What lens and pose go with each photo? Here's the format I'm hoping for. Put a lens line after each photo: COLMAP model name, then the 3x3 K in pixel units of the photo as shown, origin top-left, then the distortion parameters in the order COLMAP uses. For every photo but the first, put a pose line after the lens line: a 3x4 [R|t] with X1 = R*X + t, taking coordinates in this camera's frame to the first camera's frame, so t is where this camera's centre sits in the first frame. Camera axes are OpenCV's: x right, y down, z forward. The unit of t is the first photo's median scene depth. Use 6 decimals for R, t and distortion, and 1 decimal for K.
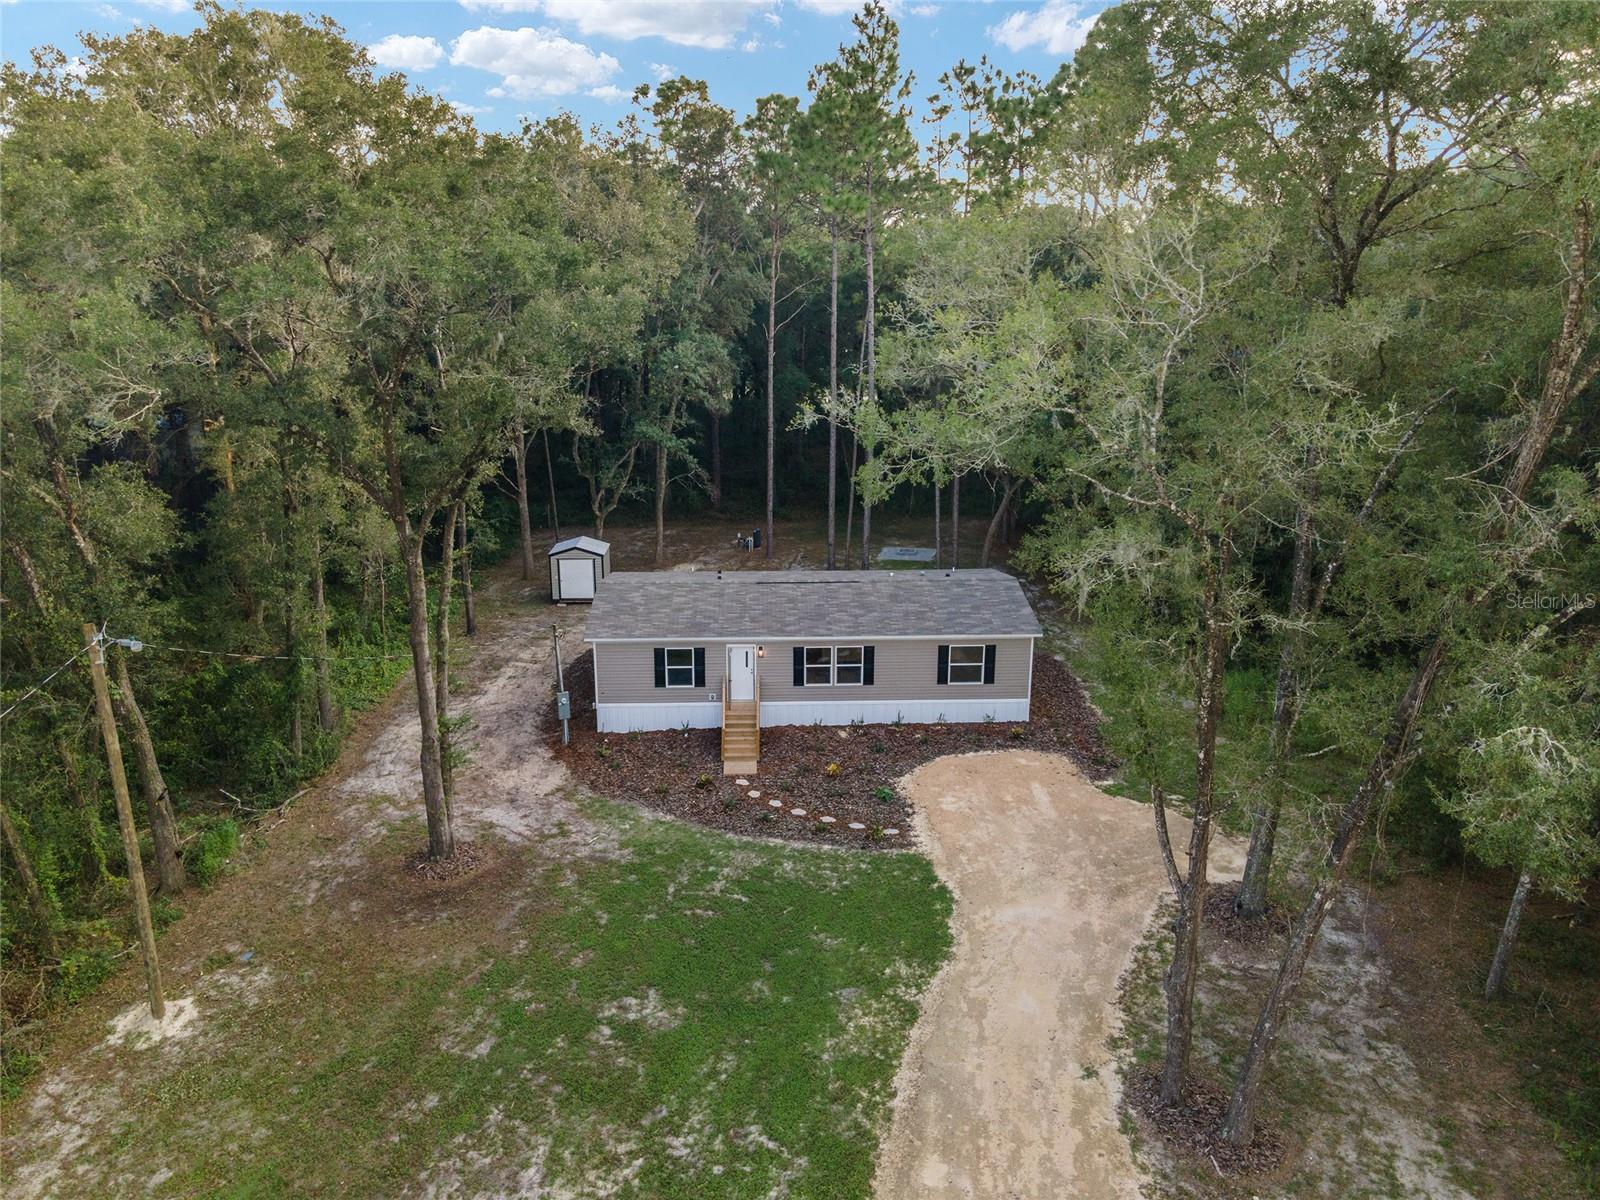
lens RADIAL K [[1162.7, 0, 796.3], [0, 1162.7, 599.6], [0, 0, 1]] dist [0.026450, 0.022992]
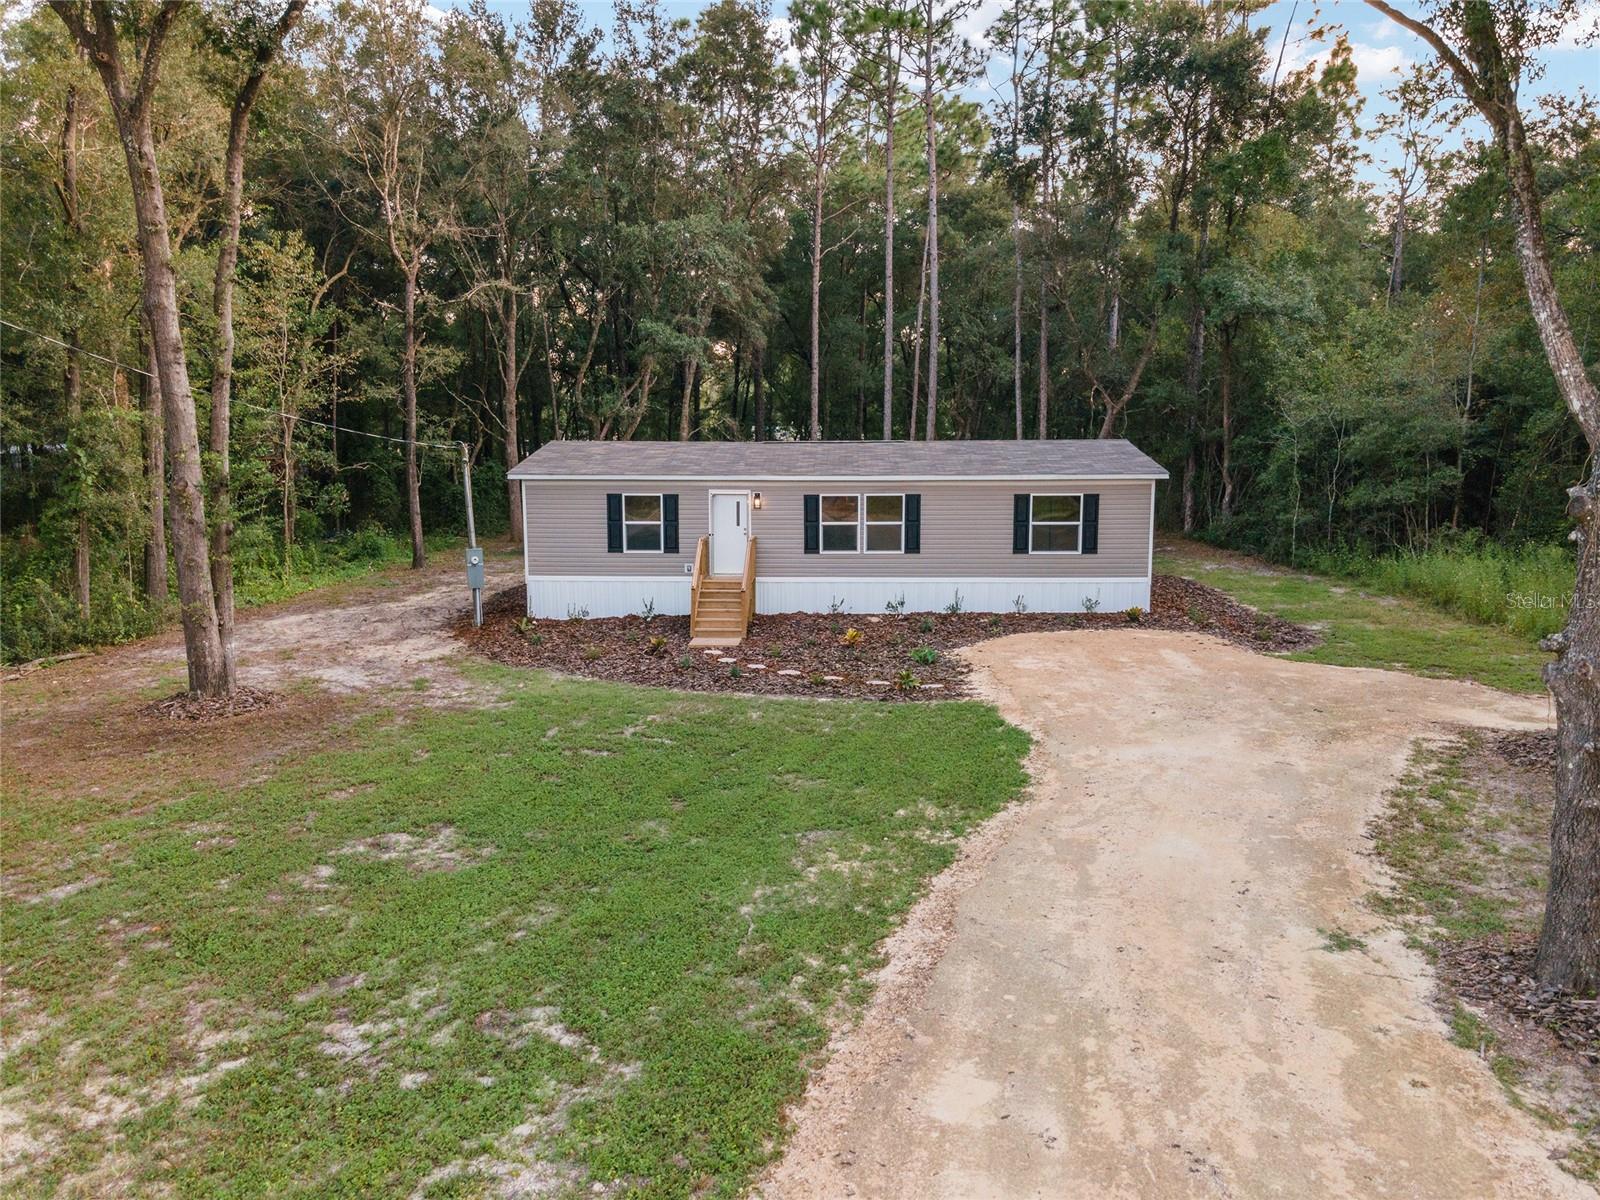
lens RADIAL K [[1162.7, 0, 797.6], [0, 1162.7, 610.7], [0, 0, 1]] dist [0.026450, 0.022992]
pose [[0.996932, 0.008223, -0.077841, 0.056706], [-0.018209, 0.991547, -0.128465, 0.233263], [0.076127, 0.129488, 0.988654, 0.369416]]
